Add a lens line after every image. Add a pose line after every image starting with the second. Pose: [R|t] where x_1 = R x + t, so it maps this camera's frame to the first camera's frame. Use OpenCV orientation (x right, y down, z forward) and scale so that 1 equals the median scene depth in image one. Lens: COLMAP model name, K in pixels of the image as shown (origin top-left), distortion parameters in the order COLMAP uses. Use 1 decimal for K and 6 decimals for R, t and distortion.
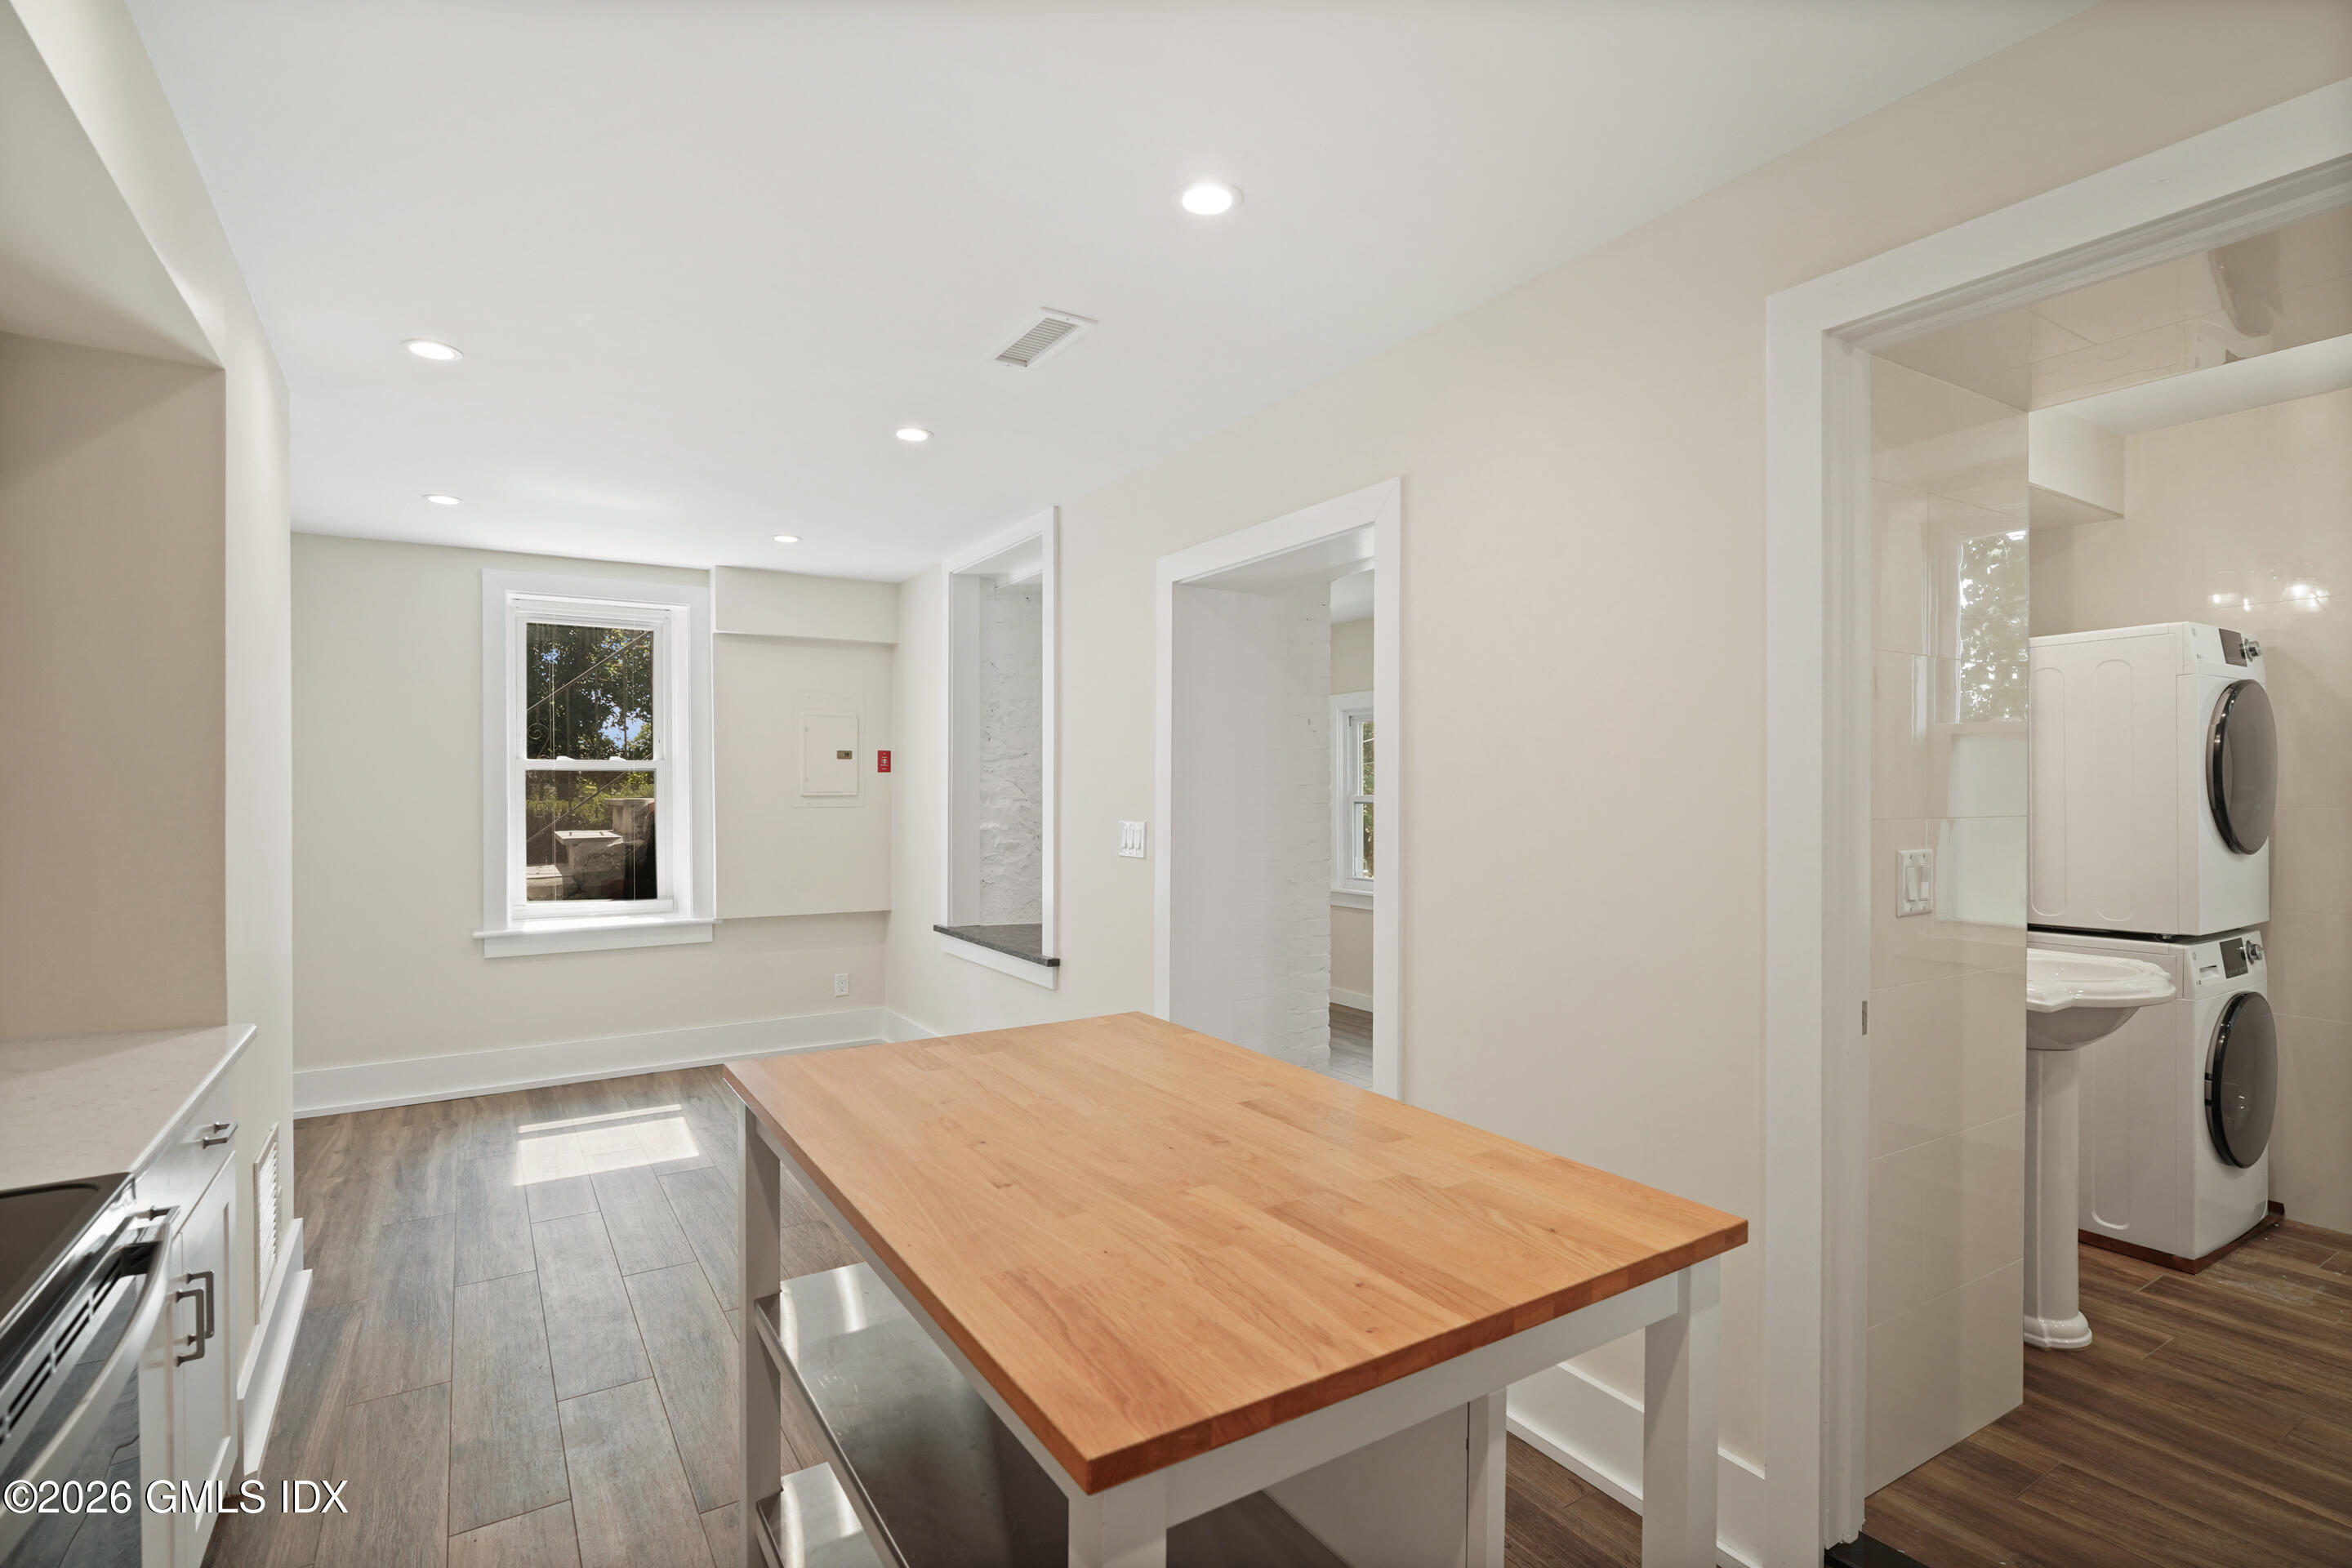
lens RADIAL K [[1121.8, 0, 1176.0], [0, 1121.8, 784.0], [0, 0, 1]] dist [-0.004119, -0.000918]
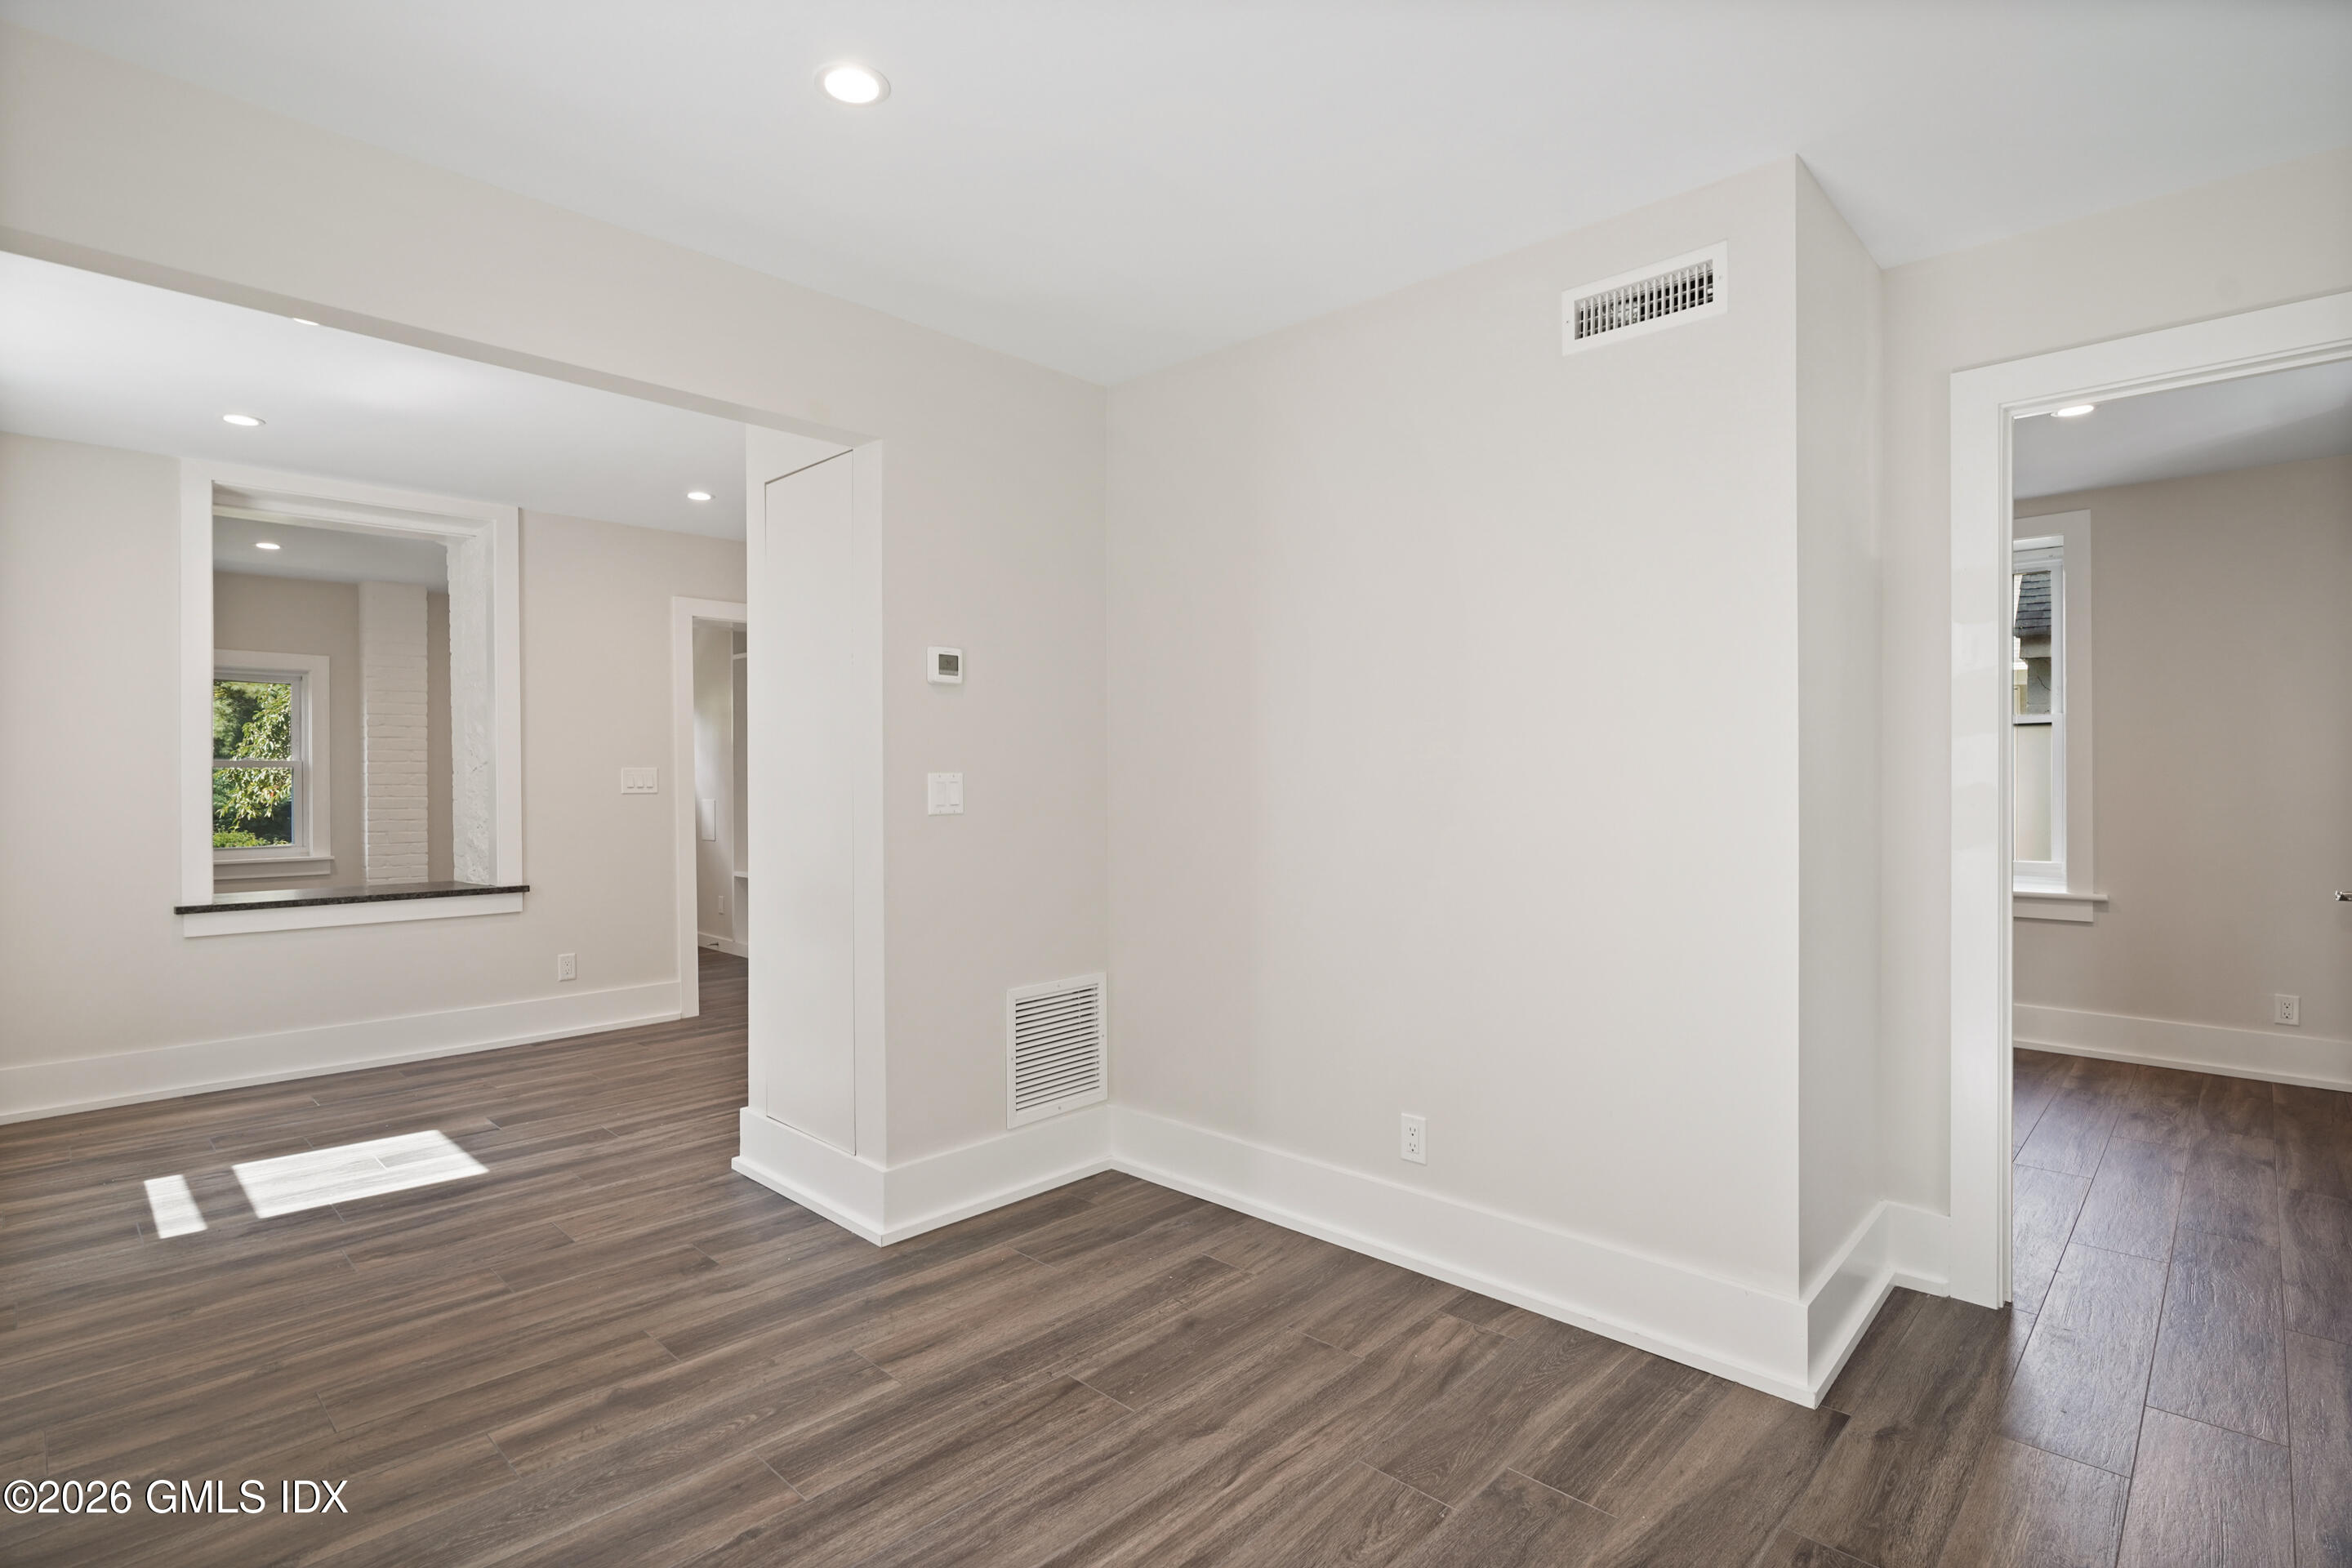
lens RADIAL K [[1132.9, 0, 1176.0], [0, 1132.9, 784.0], [0, 0, 1]] dist [0.000154, 0.000047]
pose [[-0.240340, -0.002777, 0.970685, -1.296492], [0.009028, 0.999946, 0.005096, 0.042600], [-0.970647, 0.009988, -0.240302, 0.556684]]
